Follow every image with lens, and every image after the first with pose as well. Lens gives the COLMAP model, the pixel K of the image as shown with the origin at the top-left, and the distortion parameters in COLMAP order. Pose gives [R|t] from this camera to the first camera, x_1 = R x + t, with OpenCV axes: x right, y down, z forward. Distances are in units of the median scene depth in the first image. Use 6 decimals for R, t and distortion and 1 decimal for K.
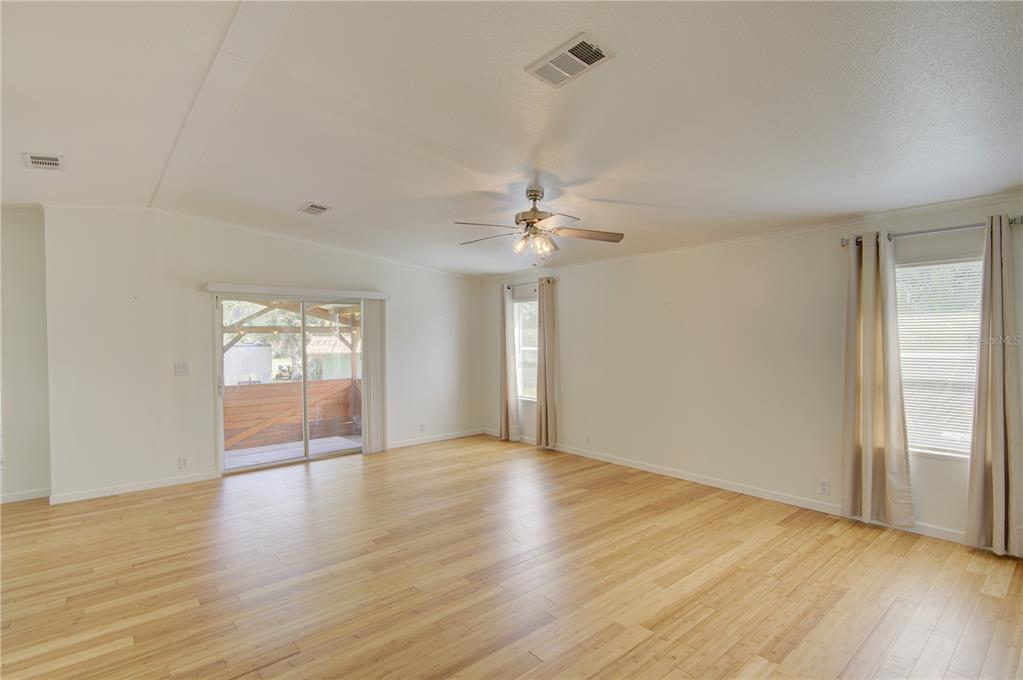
lens RADIAL K [[498.3, 0, 506.0], [0, 498.3, 334.4], [0, 0, 1]] dist [0.000597, -0.000221]
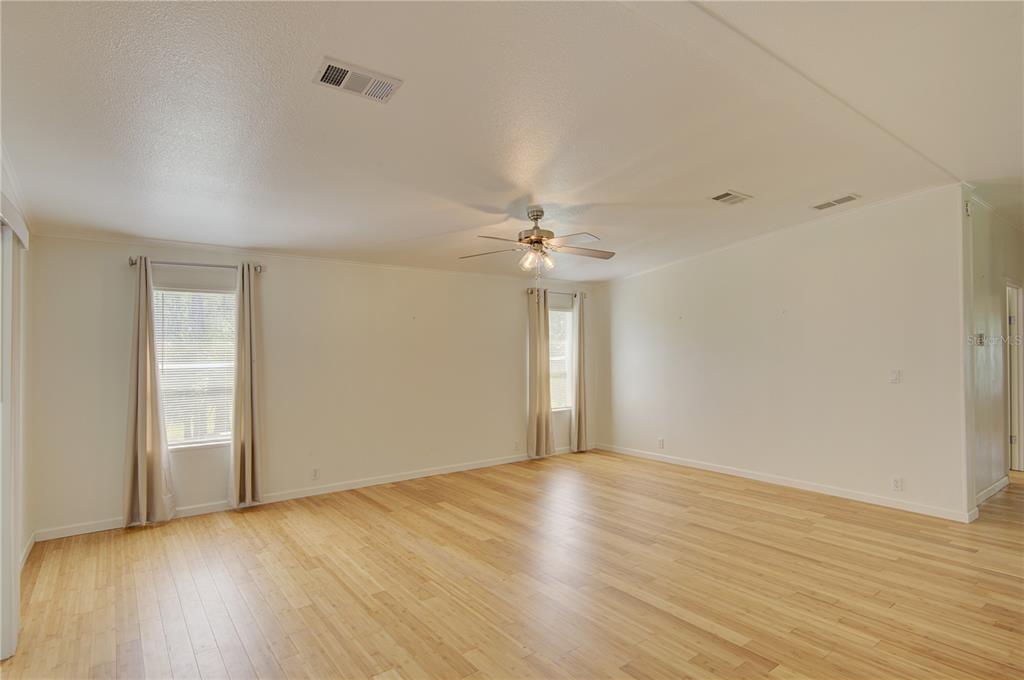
lens RADIAL K [[523.8, 0, 512.0], [0, 523.8, 340.0], [0, 0, 1]] dist [-0.009961, -0.000196]
pose [[0.055289, 0.029759, 0.998027, -1.059603], [0.002209, 0.999550, -0.029927, 0.029477], [-0.998468, 0.003860, 0.055199, 0.982238]]
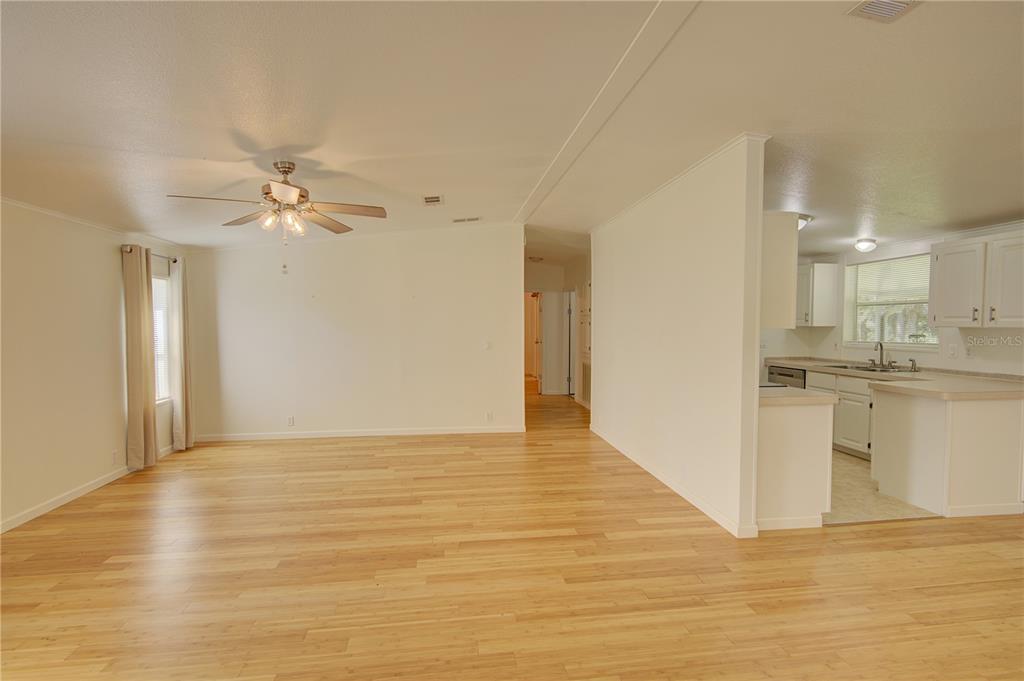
lens RADIAL K [[470.0, 0, 507.1], [0, 470.0, 344.8], [0, 0, 1]] dist [-0.004068, -0.001014]
pose [[-0.839160, -0.011994, 0.543752, -0.740051], [0.009443, 0.999285, 0.036616, 0.018514], [-0.543802, 0.035861, -0.838447, 1.491519]]
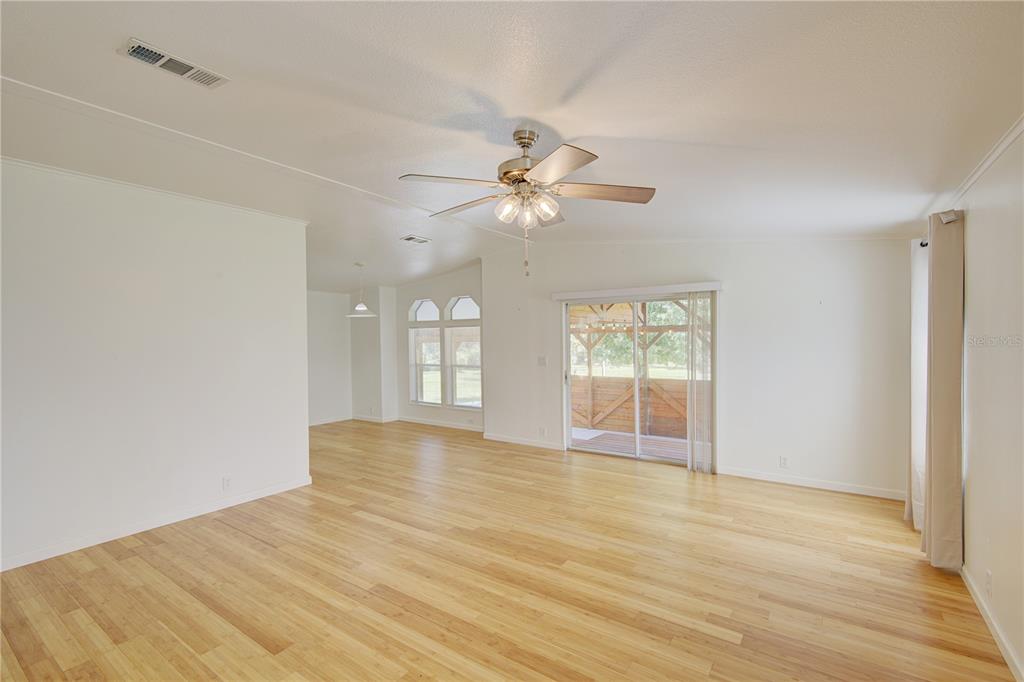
lens RADIAL K [[460.8, 0, 512.0], [0, 460.8, 341.0], [0, 0, 1]] dist [0.002539, 0.000095]
pose [[0.257340, 0.011511, -0.966252, 0.672733], [0.010902, 0.999831, 0.014814, -0.002255], [0.966259, -0.014346, 0.257171, 0.805653]]
